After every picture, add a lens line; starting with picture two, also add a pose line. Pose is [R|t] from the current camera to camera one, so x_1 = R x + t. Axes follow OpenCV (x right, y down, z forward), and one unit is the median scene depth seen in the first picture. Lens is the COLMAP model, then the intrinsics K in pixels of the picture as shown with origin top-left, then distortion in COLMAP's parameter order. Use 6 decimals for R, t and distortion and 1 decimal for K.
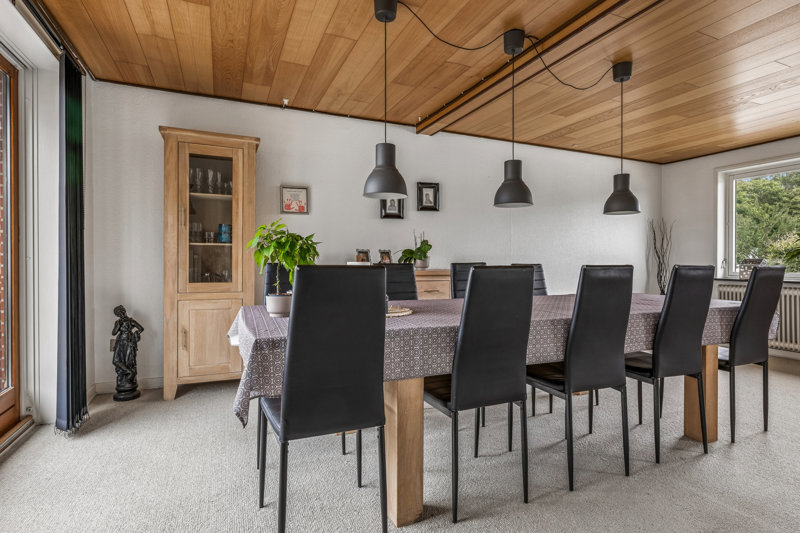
lens RADIAL K [[424.3, 0, 406.0], [0, 424.3, 265.8], [0, 0, 1]] dist [0.003241, -0.001340]
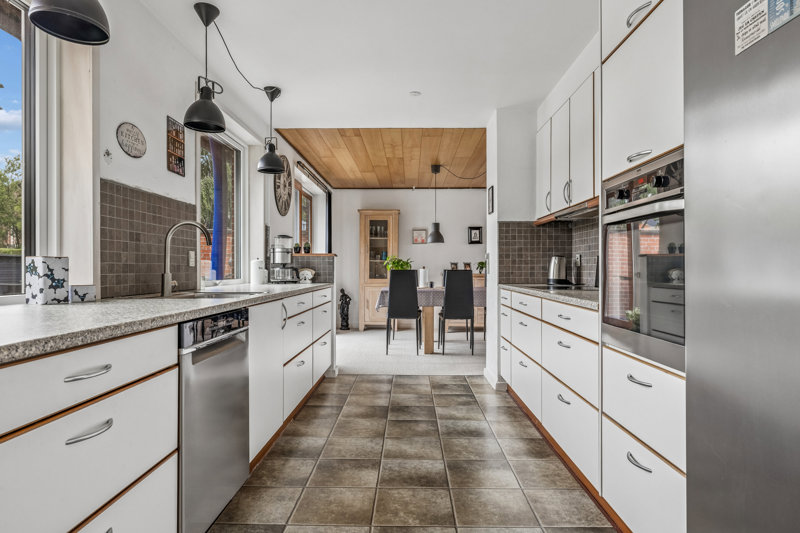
lens RADIAL K [[494.3, 0, 398.5], [0, 494.3, 270.0], [0, 0, 1]] dist [-0.004099, -0.000078]
pose [[0.906345, 0.001405, -0.422536, 0.690000], [-0.003773, 0.999982, -0.004768, 0.006372], [0.422521, 0.005916, 0.906334, -1.225512]]
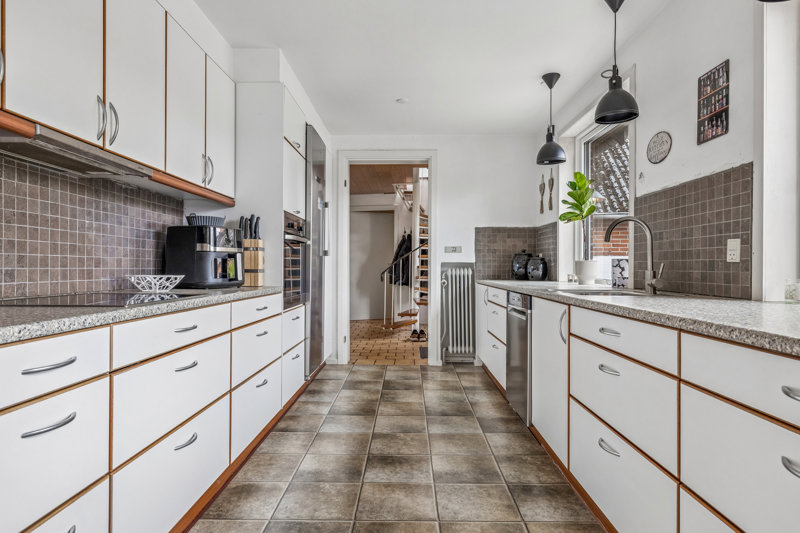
lens RADIAL K [[494.3, 0, 400.0], [0, 494.3, 265.9], [0, 0, 1]] dist [-0.004099, -0.000078]
pose [[-0.908717, 0.000813, 0.417413, -1.140895], [0.003479, 0.999978, 0.005627, -0.016791], [-0.417399, 0.006566, -0.908700, 2.870795]]
